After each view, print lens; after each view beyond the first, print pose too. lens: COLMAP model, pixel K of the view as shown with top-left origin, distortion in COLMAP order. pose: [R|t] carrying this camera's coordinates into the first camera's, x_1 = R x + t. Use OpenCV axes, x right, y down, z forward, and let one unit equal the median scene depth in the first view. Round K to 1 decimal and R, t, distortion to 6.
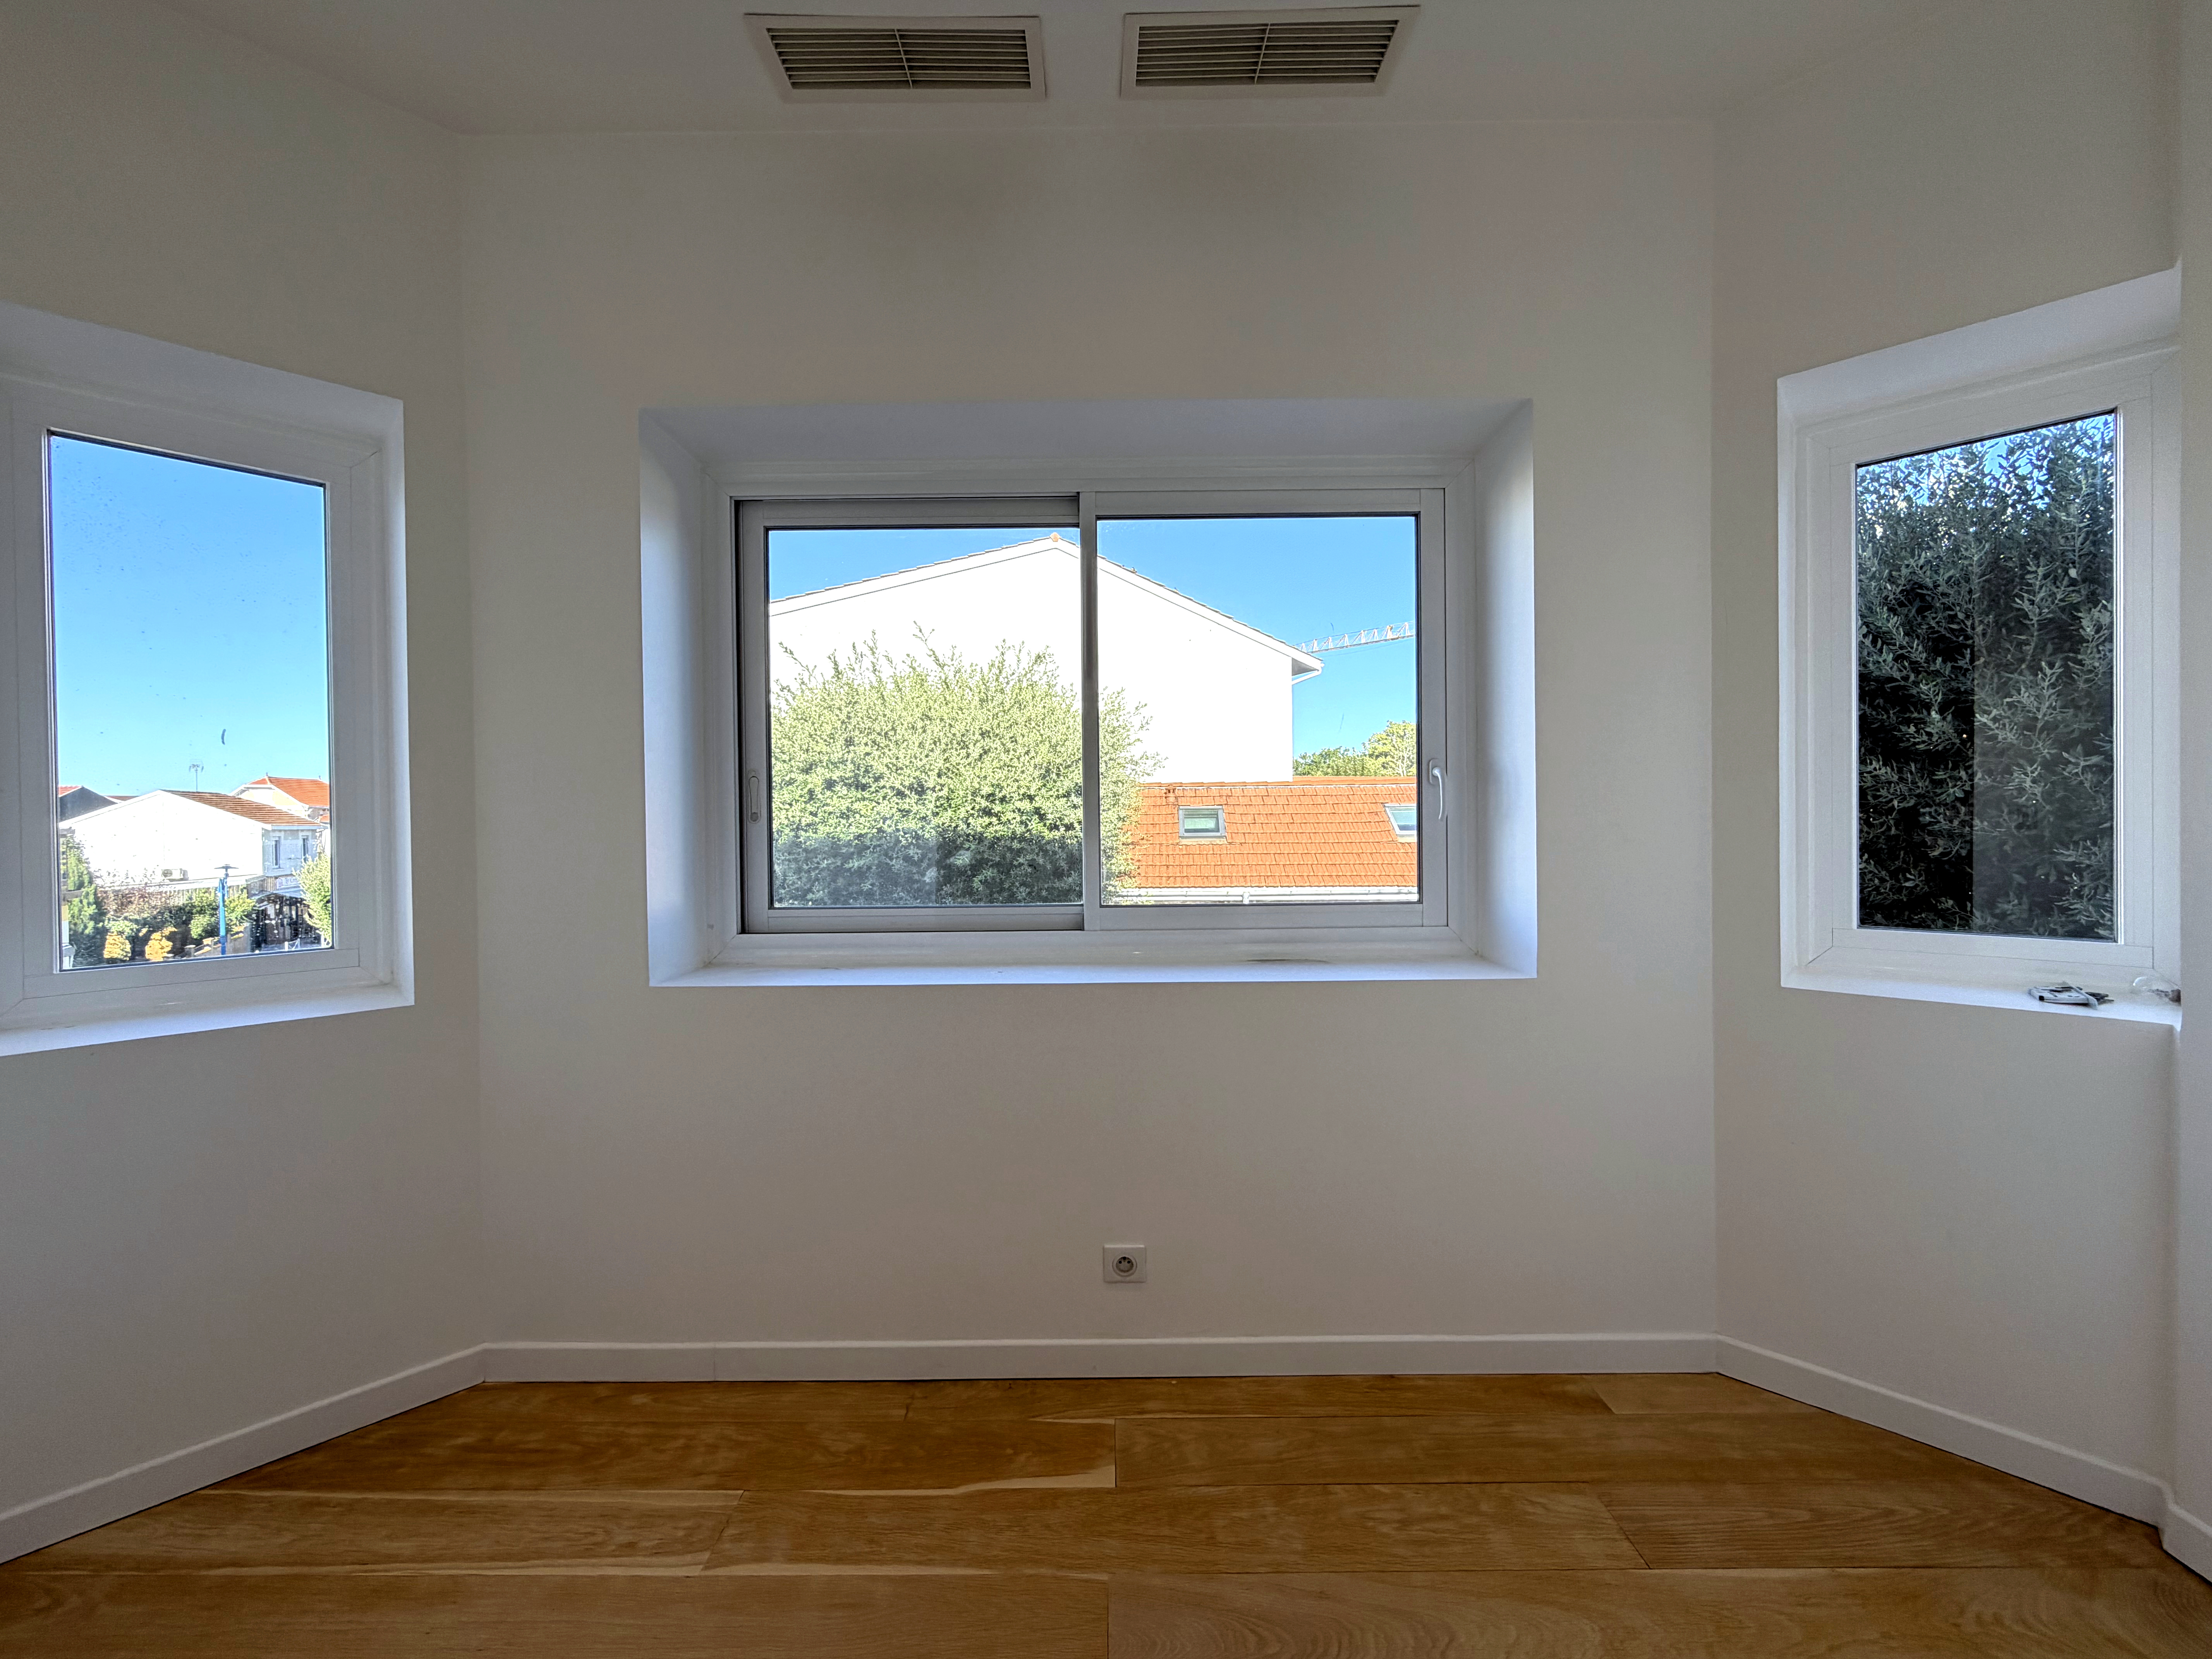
lens RADIAL K [[889.3, 0, 1100.1], [0, 889.3, 828.0], [0, 0, 1]] dist [0.000590, 0.000145]
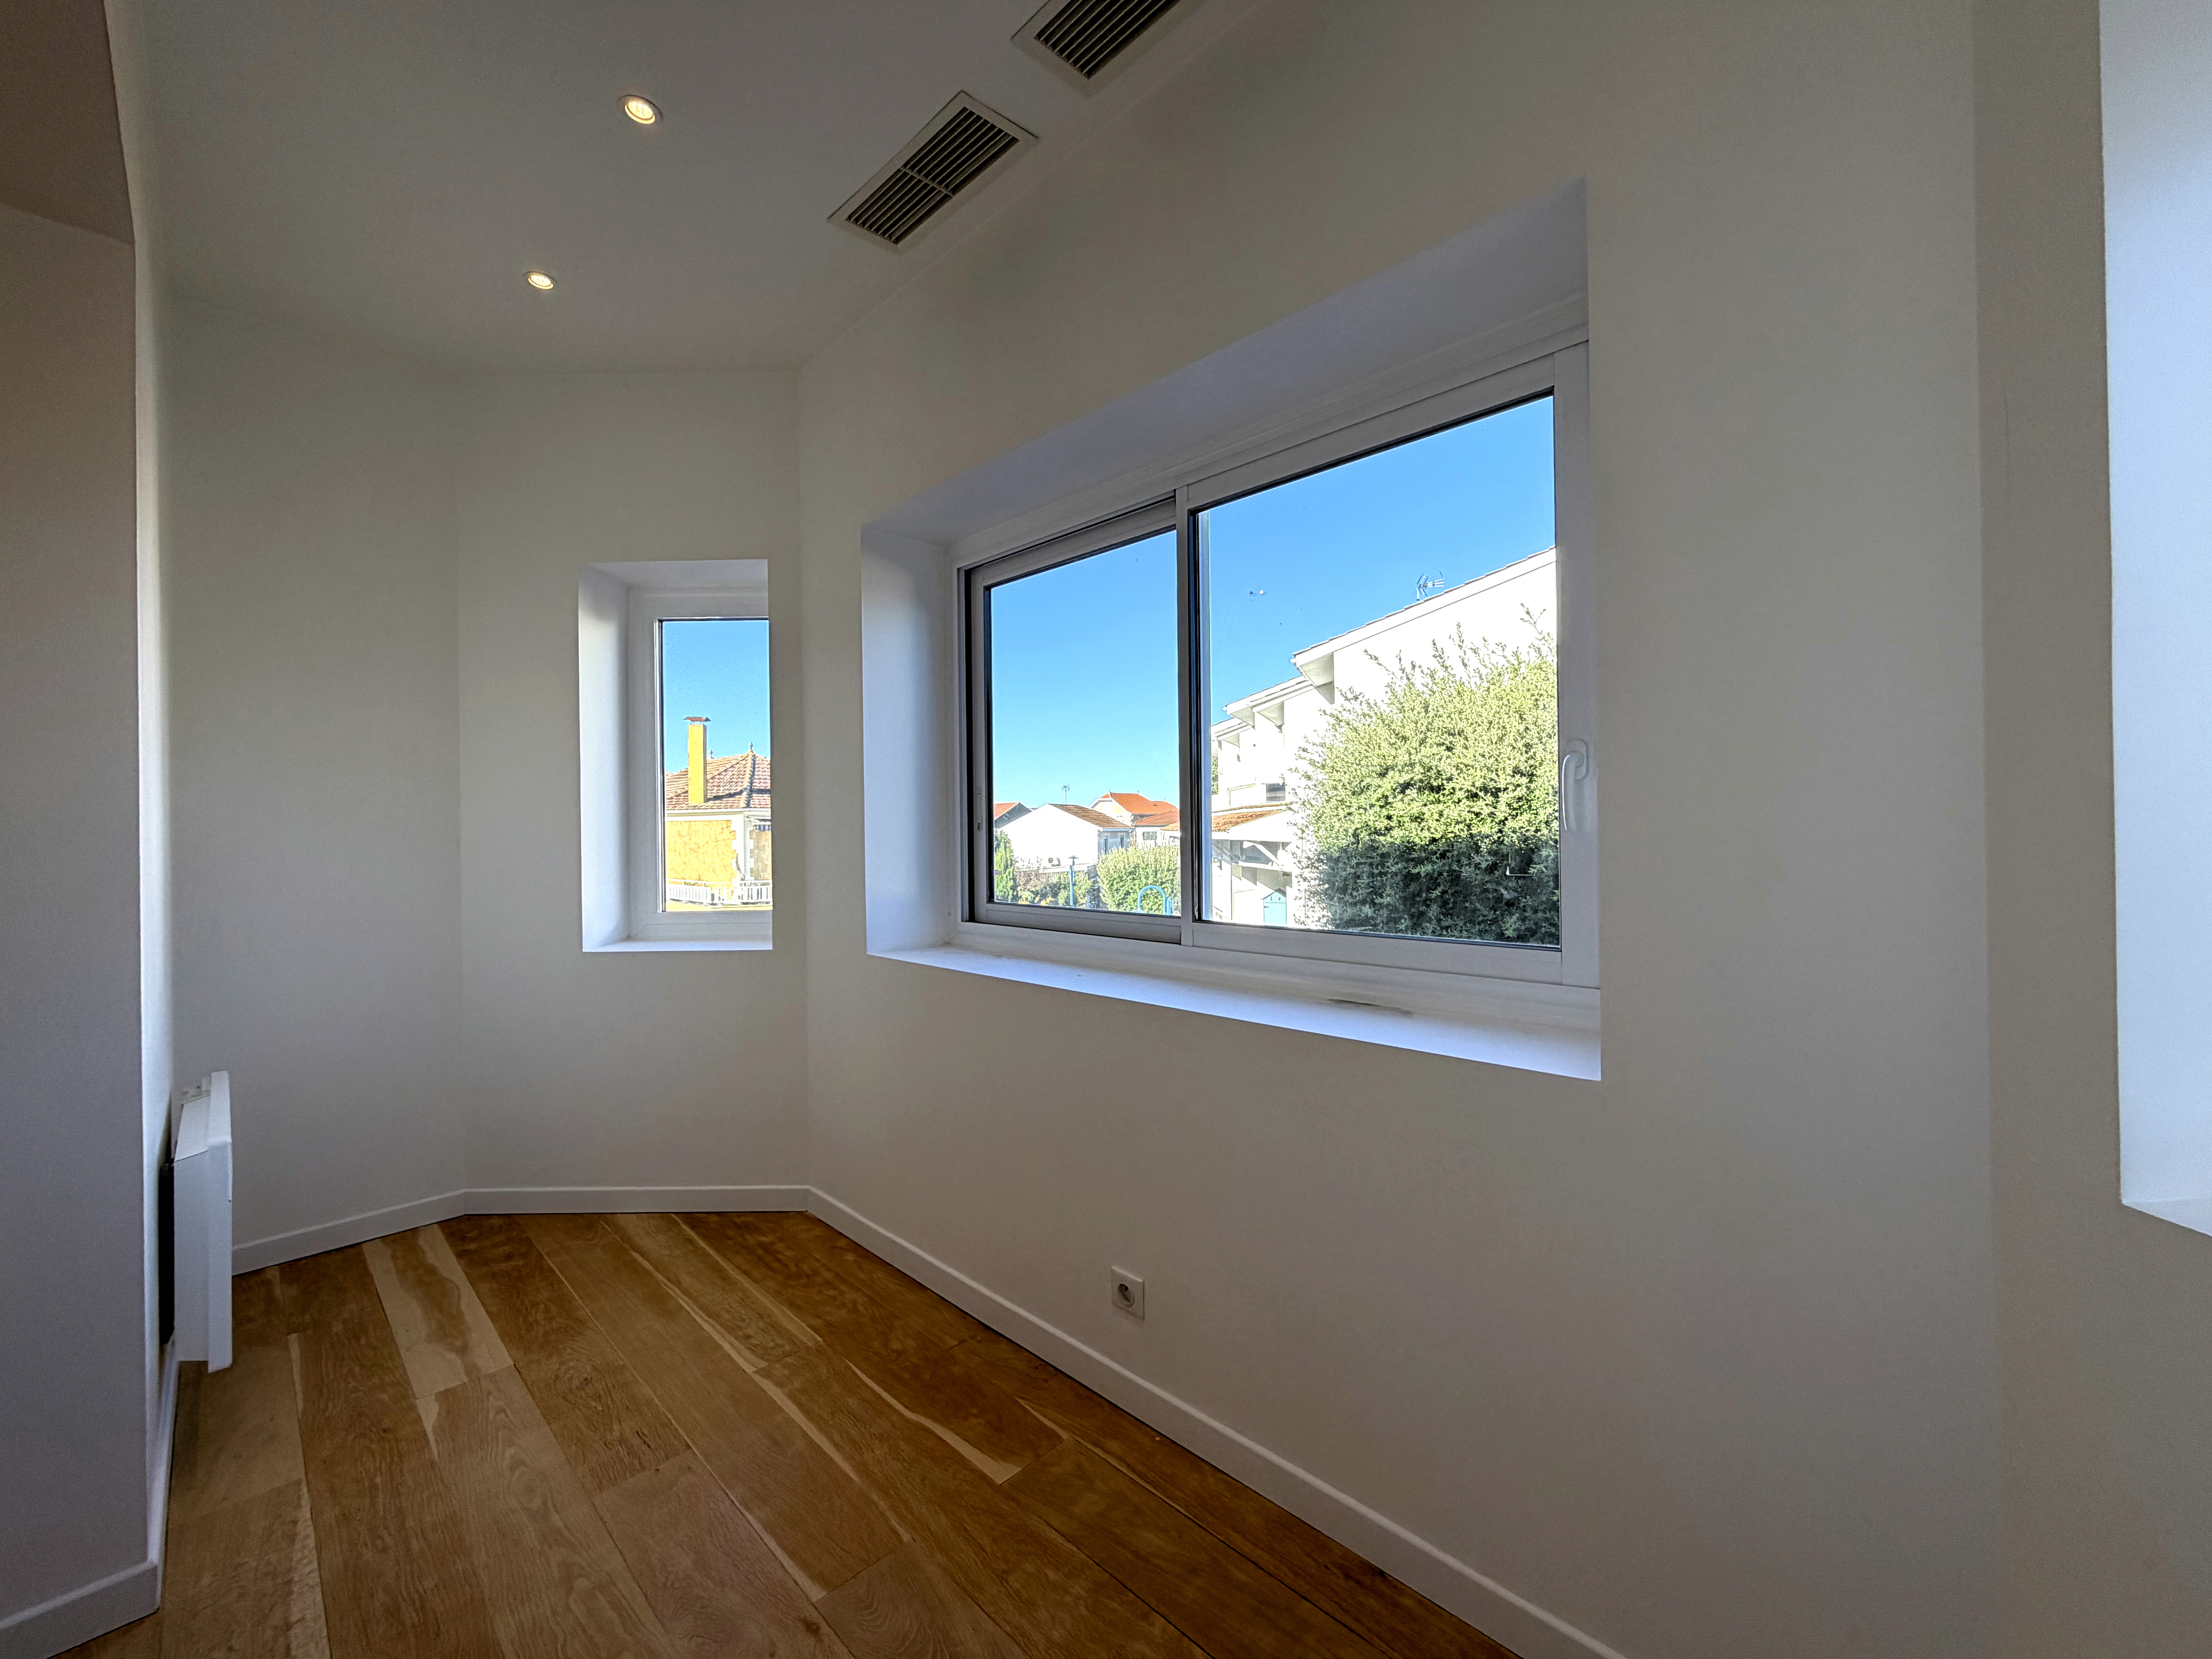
lens RADIAL K [[889.3, 0, 1100.1], [0, 889.3, 828.0], [0, 0, 1]] dist [0.000590, 0.000145]
pose [[0.706297, 0.000131, -0.707916, 0.609389], [-0.001730, 0.999997, -0.001540, -0.009572], [0.707914, 0.002312, 0.706295, 0.264579]]
